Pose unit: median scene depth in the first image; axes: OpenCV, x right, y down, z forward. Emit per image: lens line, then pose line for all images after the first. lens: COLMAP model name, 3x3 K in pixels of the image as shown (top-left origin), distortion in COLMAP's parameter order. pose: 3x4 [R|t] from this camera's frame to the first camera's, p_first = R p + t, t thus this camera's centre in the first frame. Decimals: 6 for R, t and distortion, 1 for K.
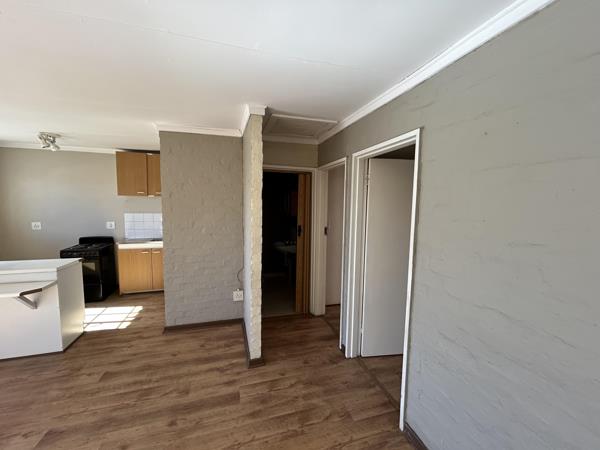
lens RADIAL K [[244.9, 0, 301.9], [0, 244.9, 224.1], [0, 0, 1]] dist [0.002322, 0.000016]
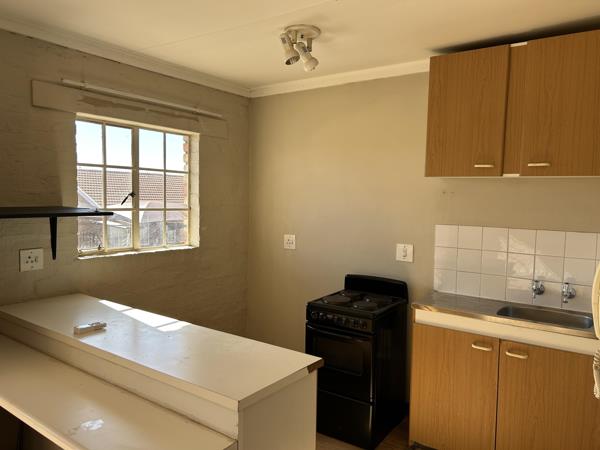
lens RADIAL K [[454.3, 0, 300.7], [0, 454.3, 223.6], [0, 0, 1]] dist [0.075209, -0.064168]
pose [[0.611240, 0.046812, -0.790059, -0.443598], [-0.080266, 0.996769, -0.003039, -0.040993], [0.787364, 0.065272, 0.613023, 0.607971]]
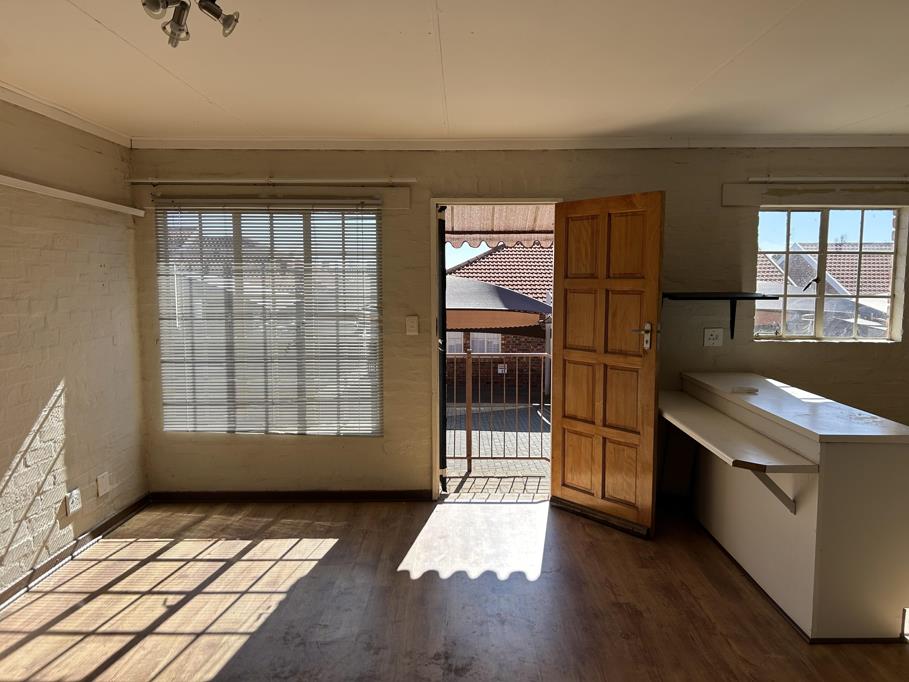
lens RADIAL K [[688.3, 0, 457.6], [0, 688.3, 342.5], [0, 0, 1]] dist [0.075209, -0.064168]
pose [[-0.290842, 0.077840, -0.953599, 0.243342], [-0.090470, 0.989982, 0.108402, -0.039346], [0.952484, 0.117800, -0.280886, 0.643551]]
